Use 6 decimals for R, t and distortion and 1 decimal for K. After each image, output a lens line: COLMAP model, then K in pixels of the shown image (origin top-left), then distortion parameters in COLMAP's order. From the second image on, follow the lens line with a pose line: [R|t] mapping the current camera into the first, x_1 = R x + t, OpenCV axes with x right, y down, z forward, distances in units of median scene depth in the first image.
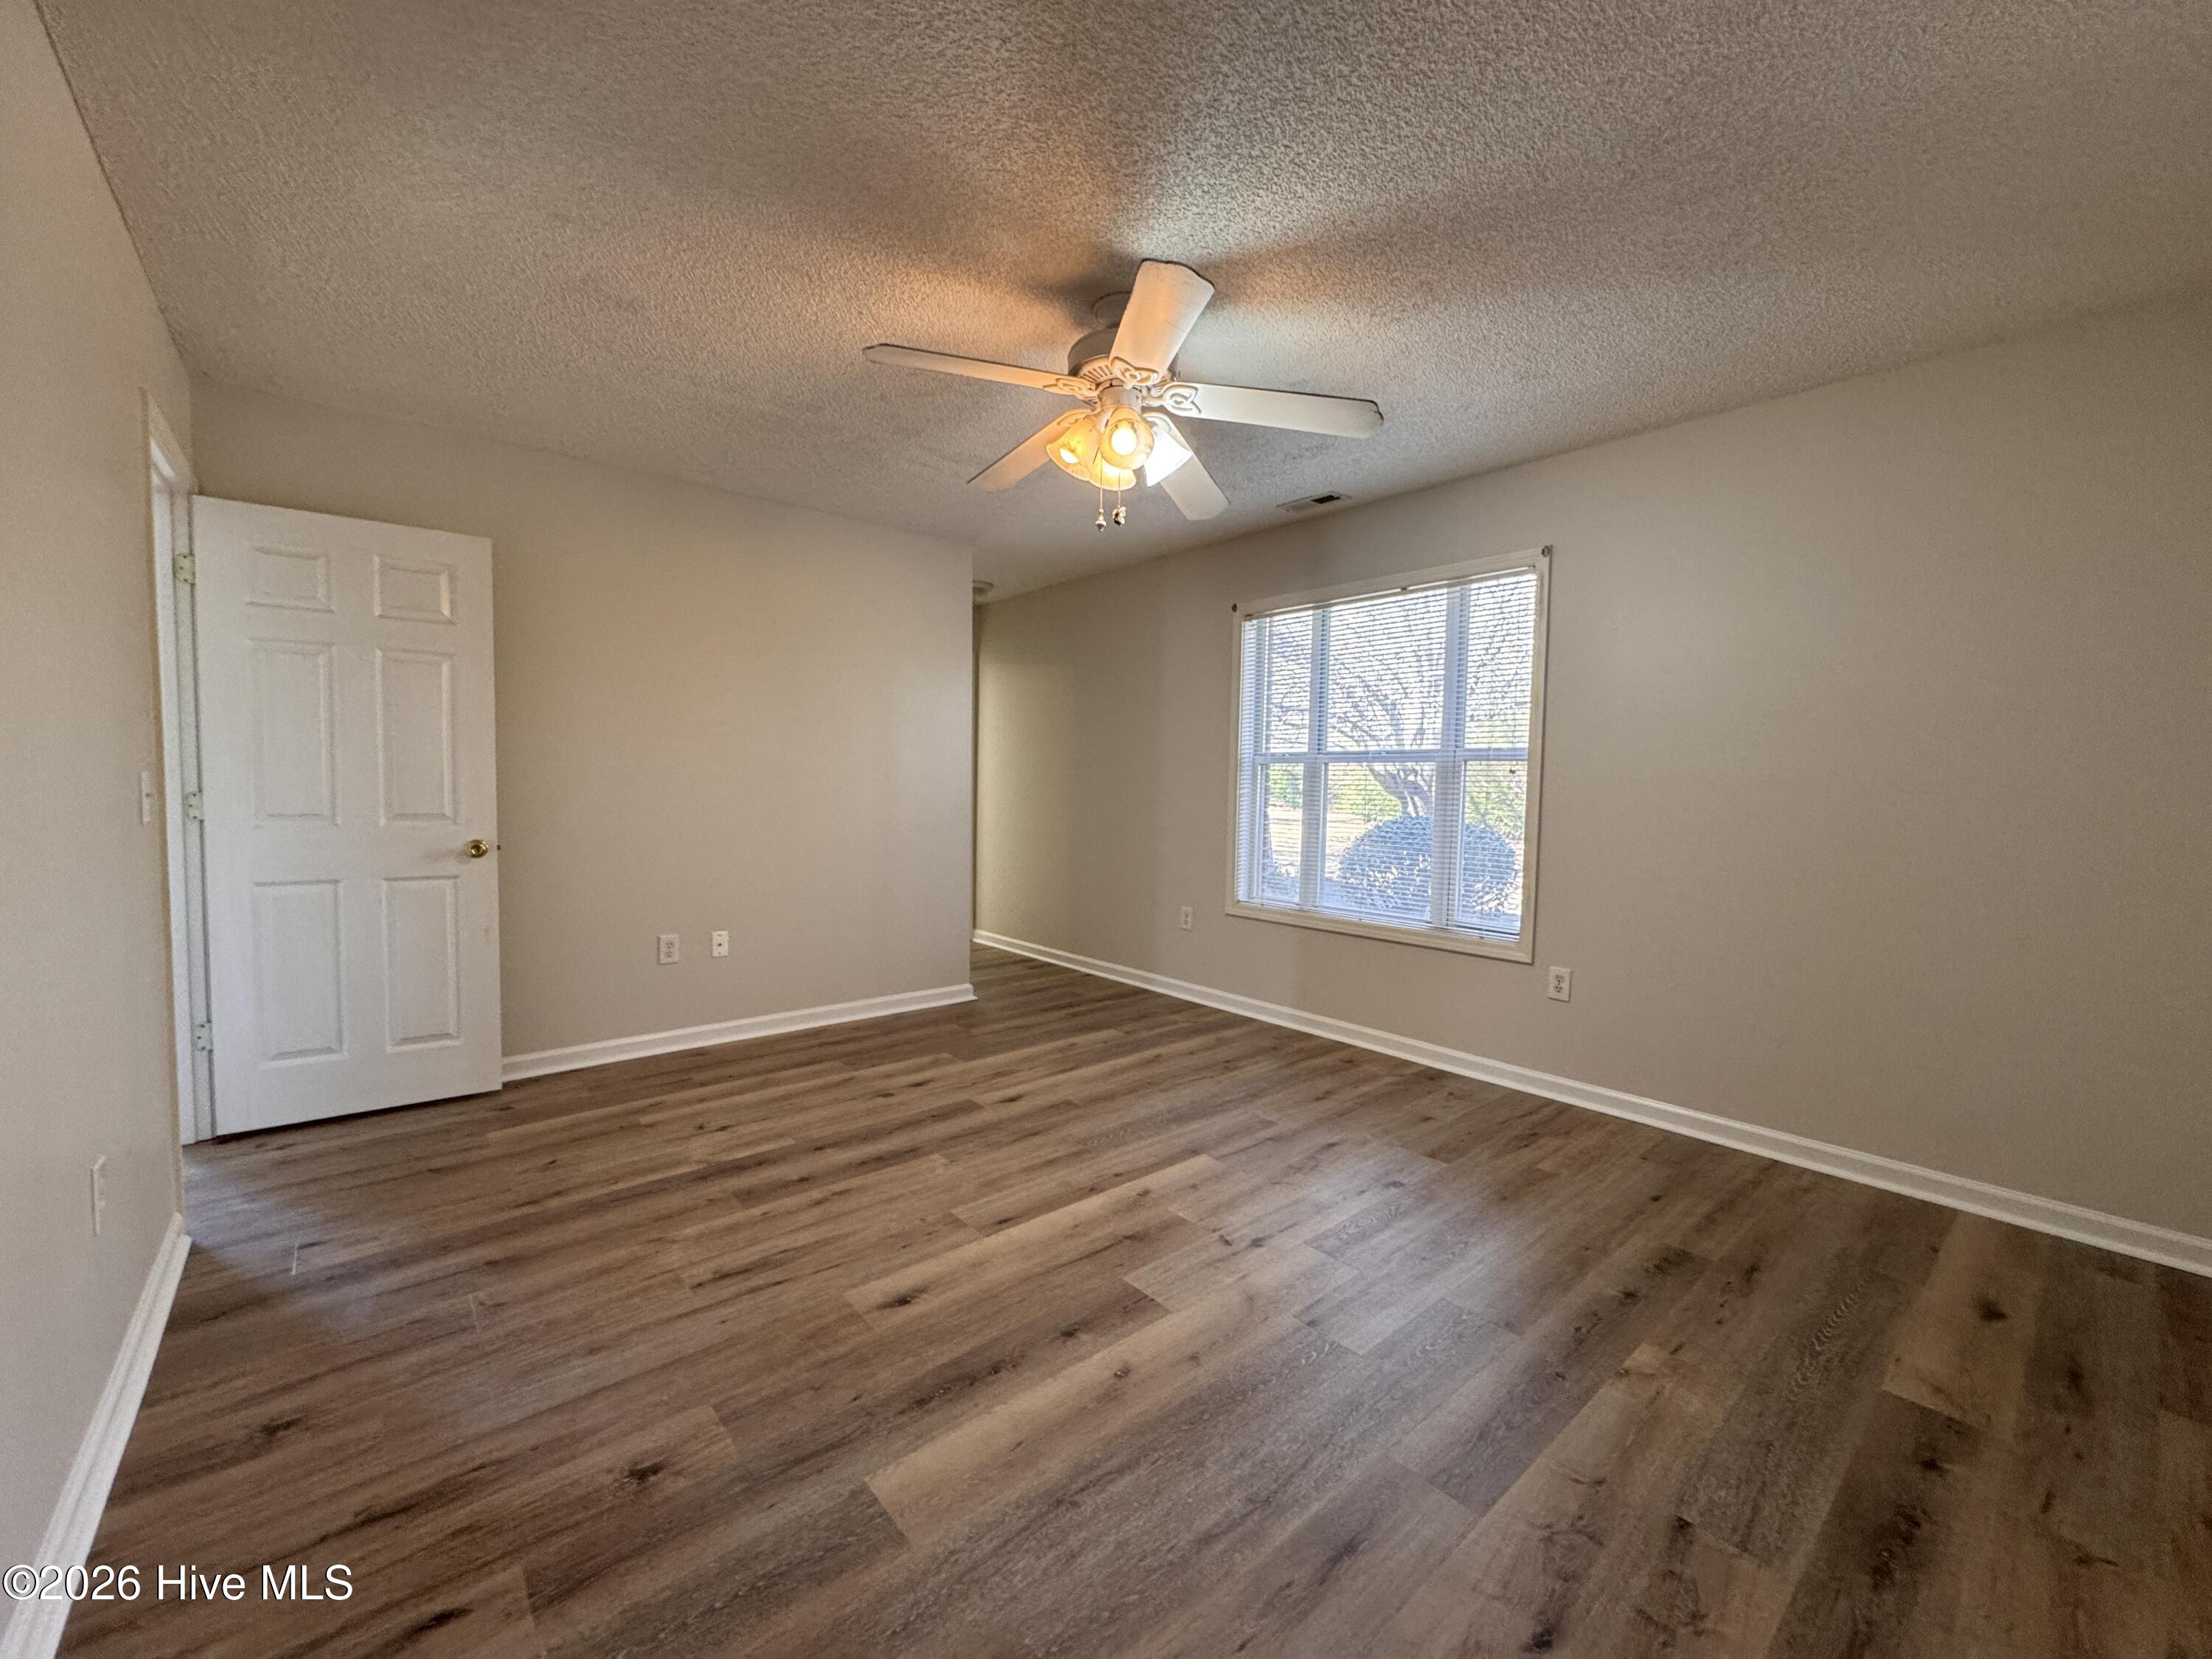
lens RADIAL K [[884.4, 0, 1107.4], [0, 884.4, 832.8], [0, 0, 1]] dist [-0.002314, -0.000676]
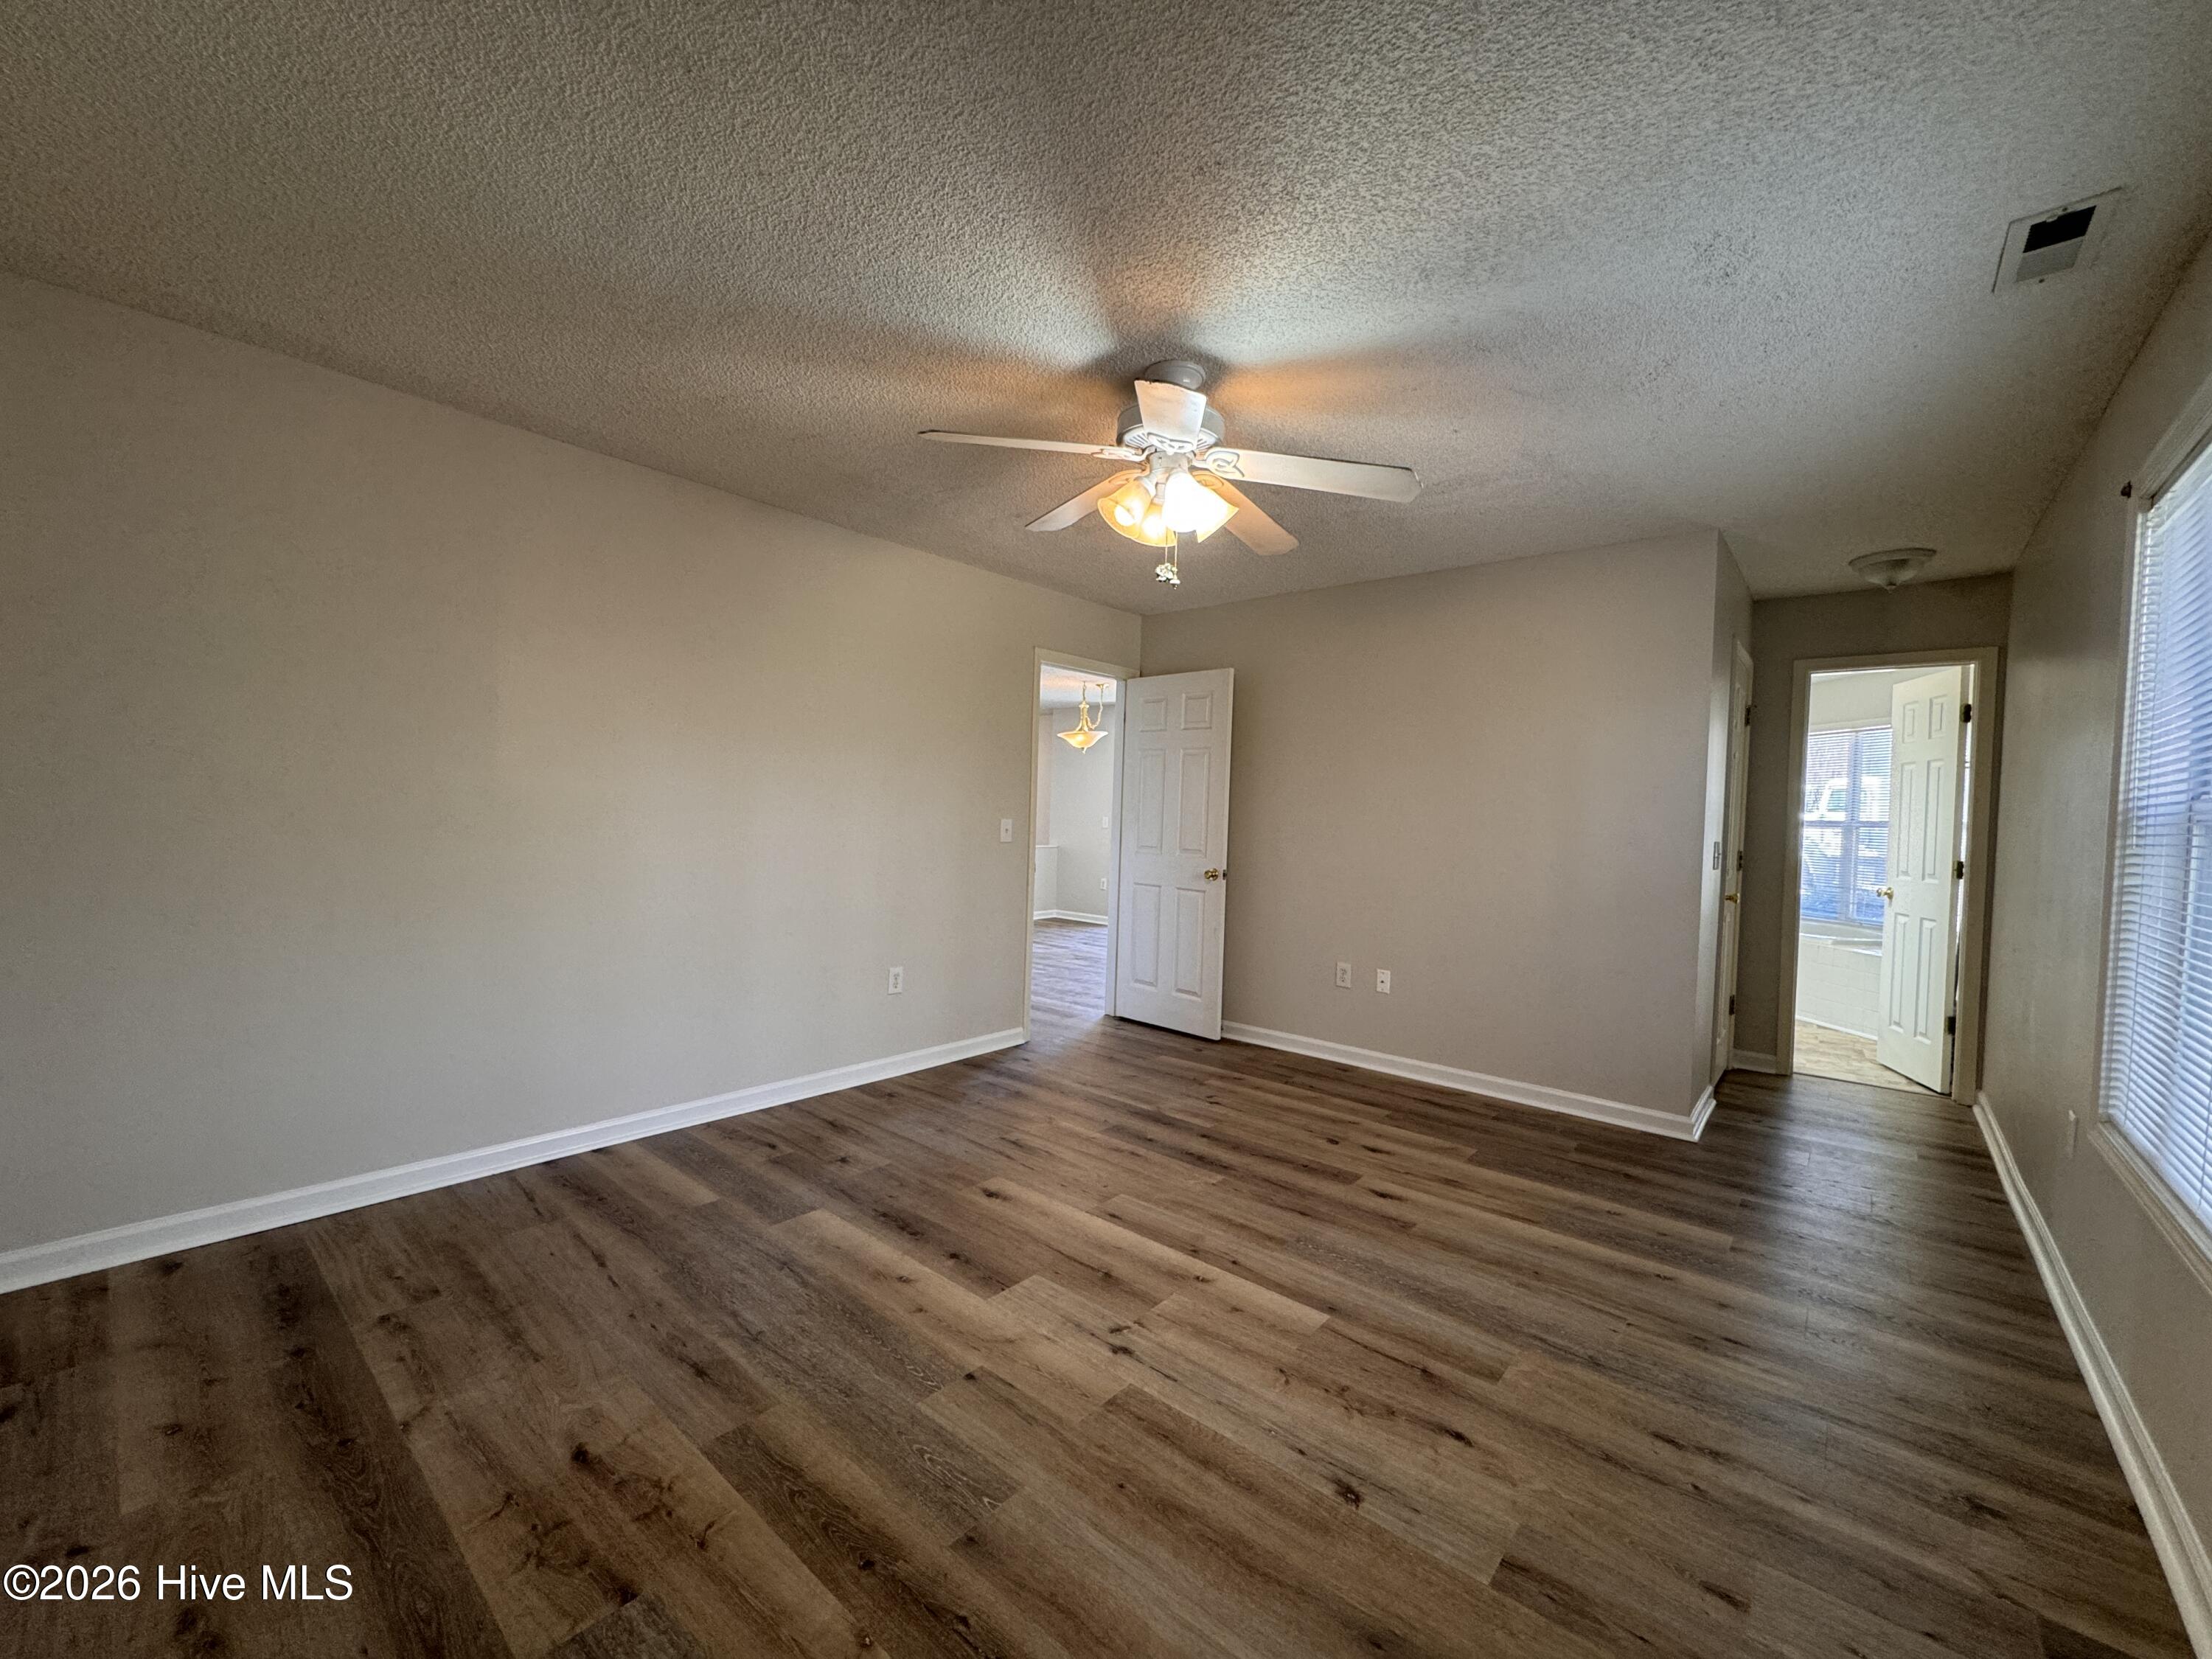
lens RADIAL K [[884.4, 0, 1105.9], [0, 884.4, 833.0], [0, 0, 1]] dist [-0.002314, -0.000676]
pose [[0.152065, 0.012871, -0.988287, 0.821978], [-0.087023, 0.996206, -0.000416, -0.039774], [0.984532, 0.086067, 0.152608, 0.639965]]
